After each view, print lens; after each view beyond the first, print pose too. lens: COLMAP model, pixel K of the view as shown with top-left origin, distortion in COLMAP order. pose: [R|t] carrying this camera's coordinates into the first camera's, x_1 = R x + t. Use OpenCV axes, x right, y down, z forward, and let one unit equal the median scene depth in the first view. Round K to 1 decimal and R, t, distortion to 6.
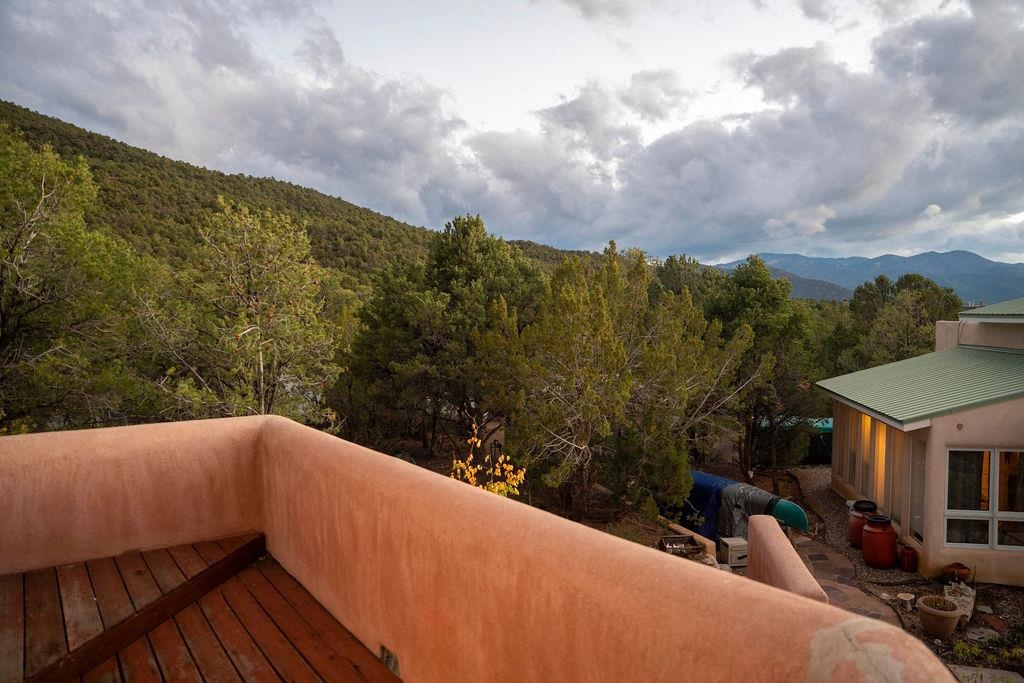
lens RADIAL K [[734.2, 0, 512.0], [0, 734.2, 341.5], [0, 0, 1]] dist [-0.066879, 0.001563]
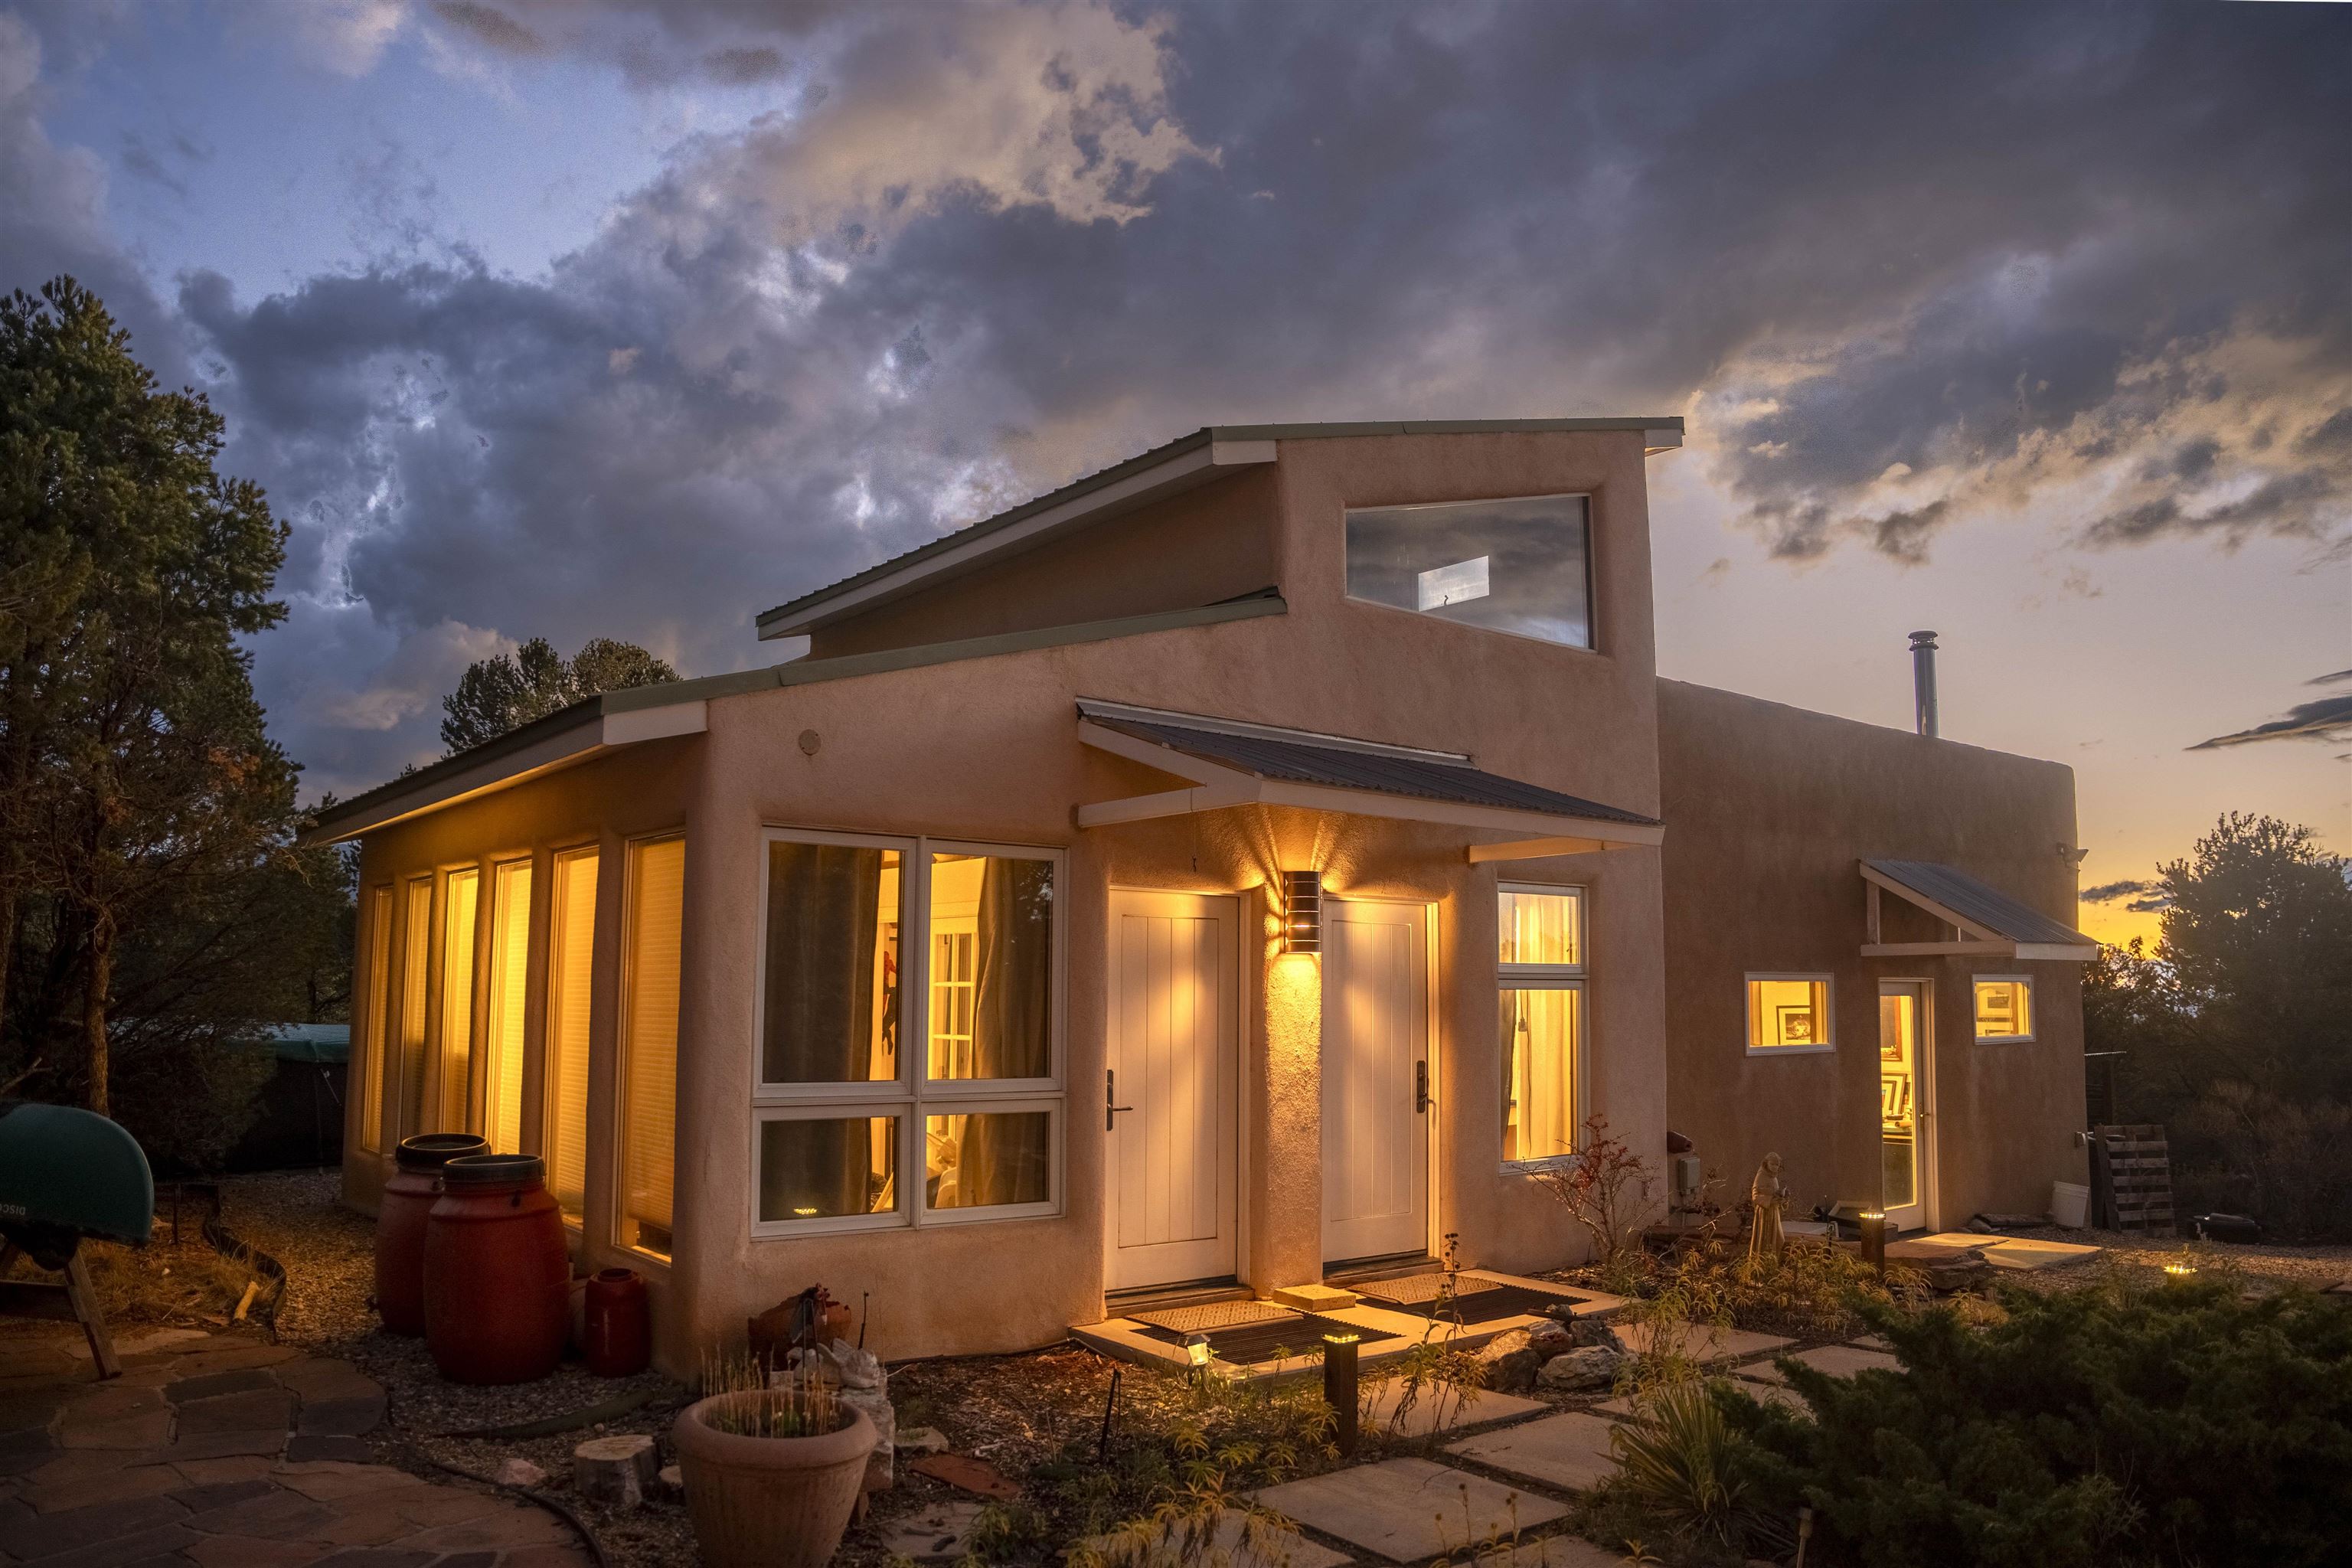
lens RADIAL K [[1617.9, 0, 1176.0], [0, 1617.9, 784.0], [0, 0, 1]] dist [-0.004322, -0.001391]
pose [[0.662957, 0.091305, 0.743069, 0.262814], [0.032556, 0.988080, -0.150457, 0.222085], [-0.747949, 0.123938, 0.652082, 0.490990]]
